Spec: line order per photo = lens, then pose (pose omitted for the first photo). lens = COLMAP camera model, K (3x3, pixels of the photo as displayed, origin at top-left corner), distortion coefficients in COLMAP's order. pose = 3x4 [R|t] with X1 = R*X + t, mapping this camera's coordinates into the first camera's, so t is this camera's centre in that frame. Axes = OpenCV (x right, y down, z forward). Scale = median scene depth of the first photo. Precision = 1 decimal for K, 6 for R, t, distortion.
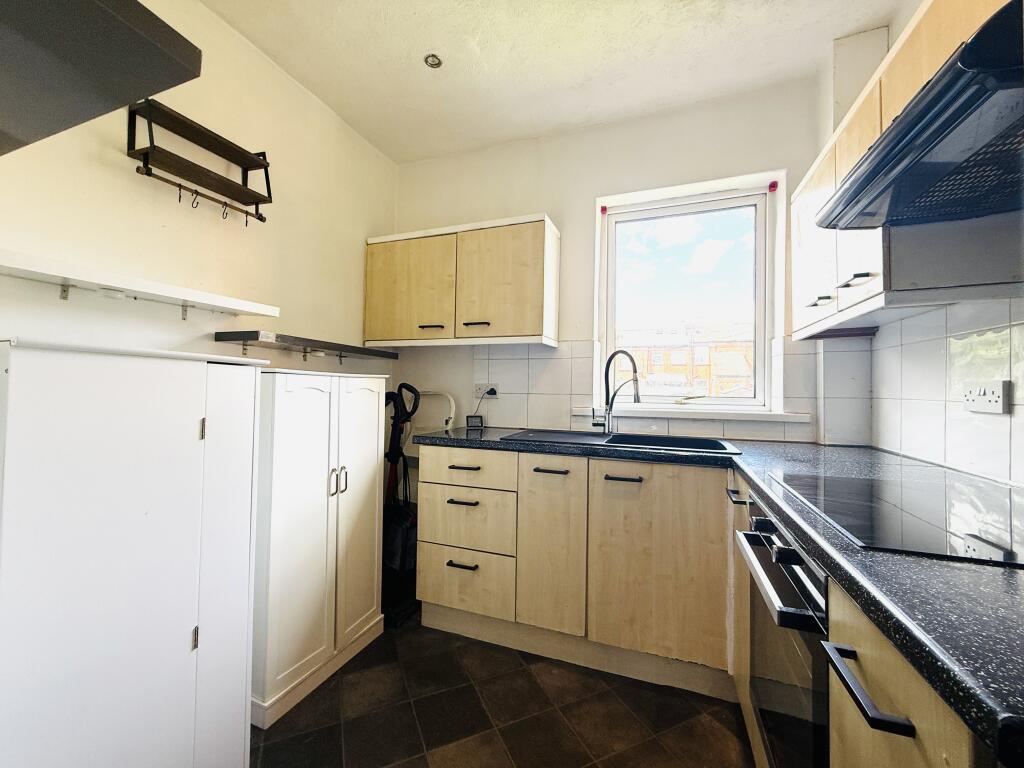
lens RADIAL K [[409.4, 0, 512.0], [0, 409.4, 384.0], [0, 0, 1]] dist [0.000268, 0.000061]
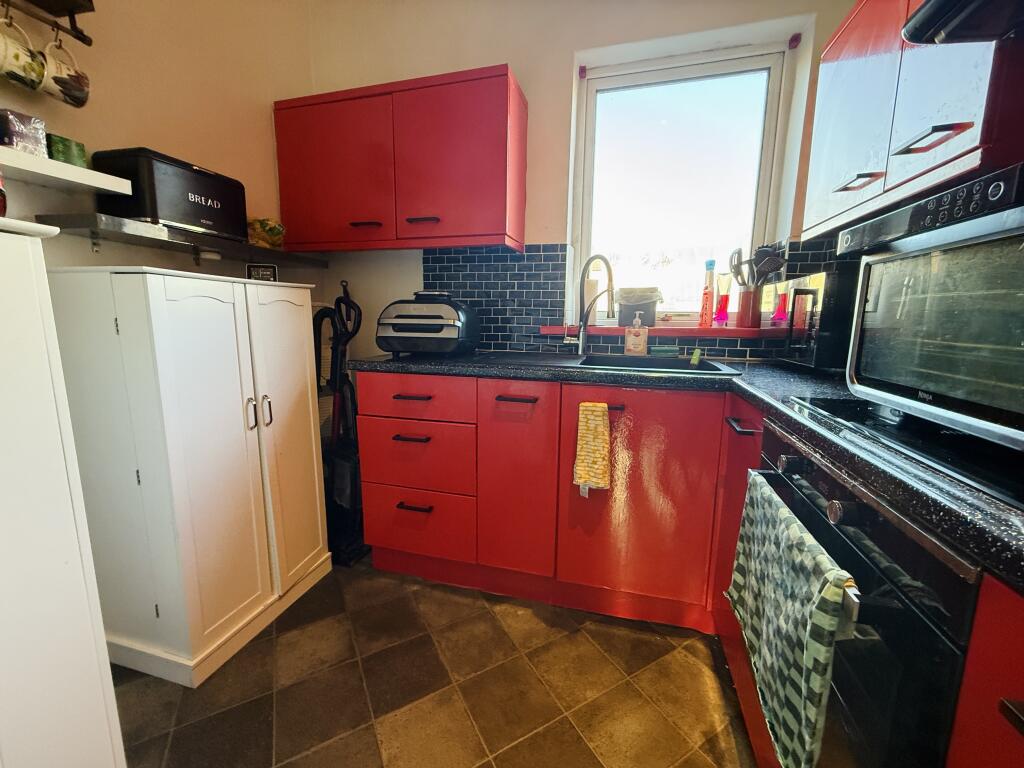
lens RADIAL K [[409.4, 0, 512.0], [0, 409.4, 384.0], [0, 0, 1]] dist [0.000268, 0.000061]
pose [[0.996158, -0.018673, 0.085560, 0.015649], [0.003092, 0.983893, 0.178730, 0.032769], [-0.087519, -0.177779, 0.980171, 0.187840]]
